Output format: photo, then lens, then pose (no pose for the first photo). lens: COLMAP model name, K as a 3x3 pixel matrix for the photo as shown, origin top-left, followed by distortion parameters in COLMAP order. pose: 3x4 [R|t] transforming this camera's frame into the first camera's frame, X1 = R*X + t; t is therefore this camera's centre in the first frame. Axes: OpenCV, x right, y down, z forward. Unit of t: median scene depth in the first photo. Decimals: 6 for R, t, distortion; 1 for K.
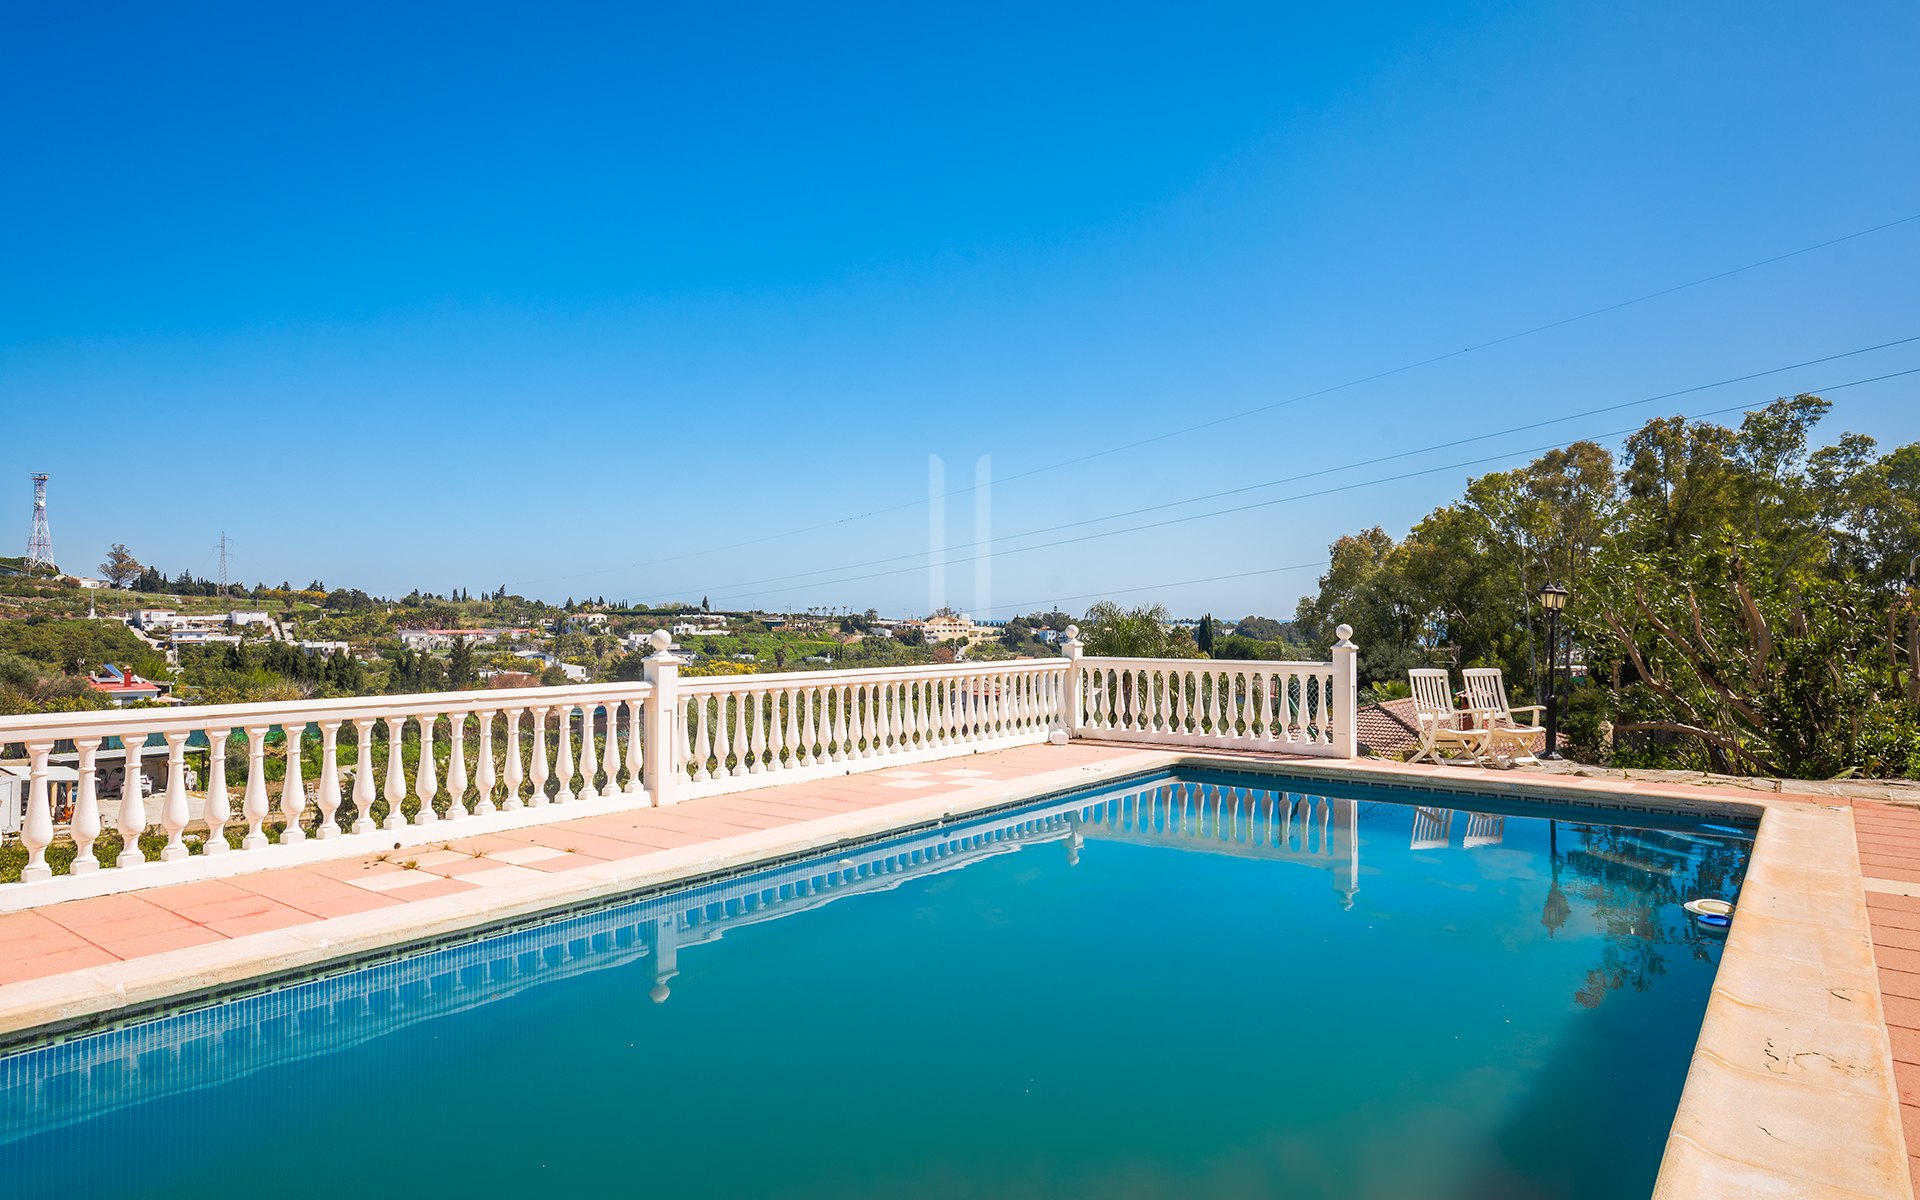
lens RADIAL K [[1094.0, 0, 956.5], [0, 1094.0, 607.8], [0, 0, 1]] dist [-0.003994, -0.000727]
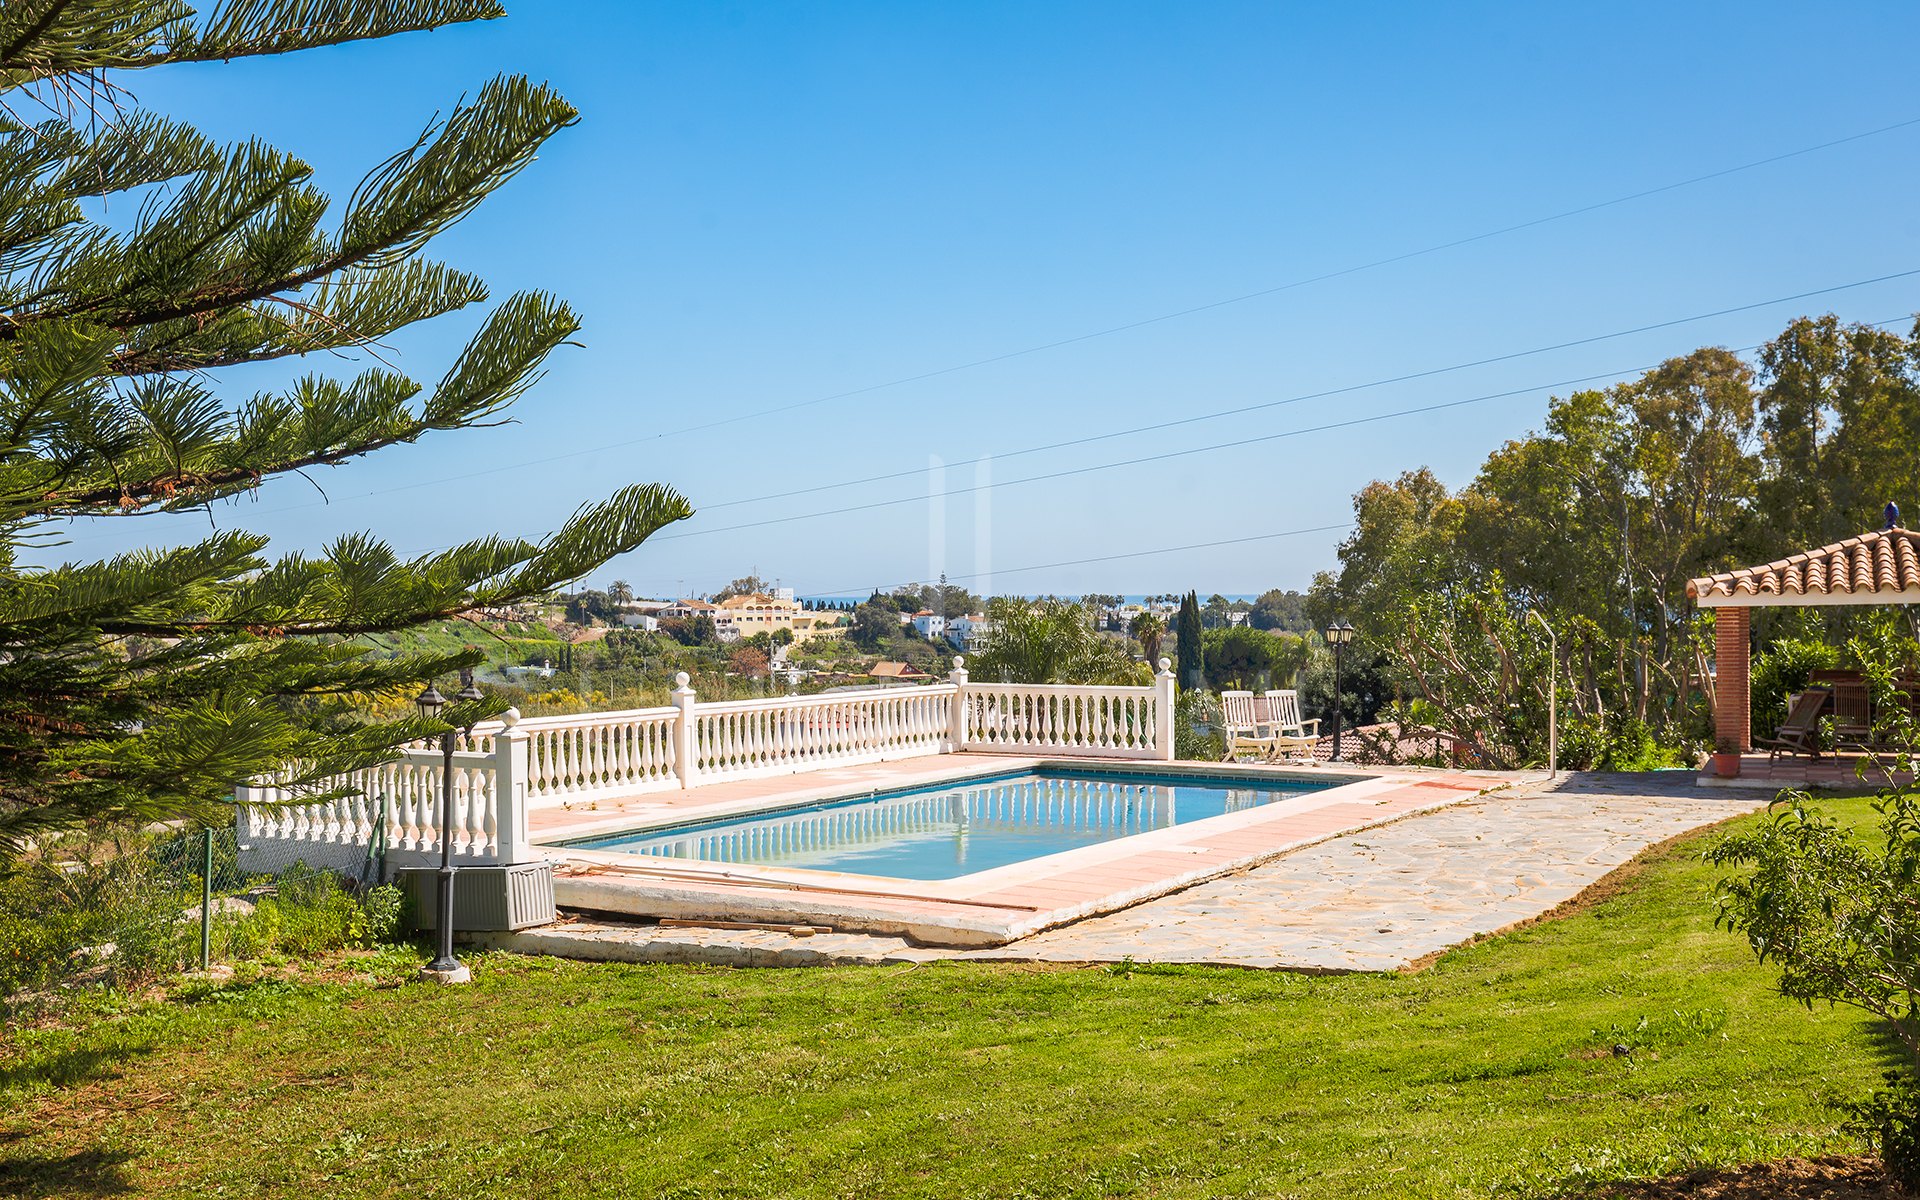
lens RADIAL K [[1949.6, 0, 960.0], [0, 1949.6, 600.0], [0, 0, 1]] dist [-0.006865, -0.014336]
pose [[0.995100, -0.005620, 0.098717, -0.014764], [0.004338, 0.999903, 0.013202, -0.010691], [-0.098782, -0.012709, 0.995028, -0.161146]]
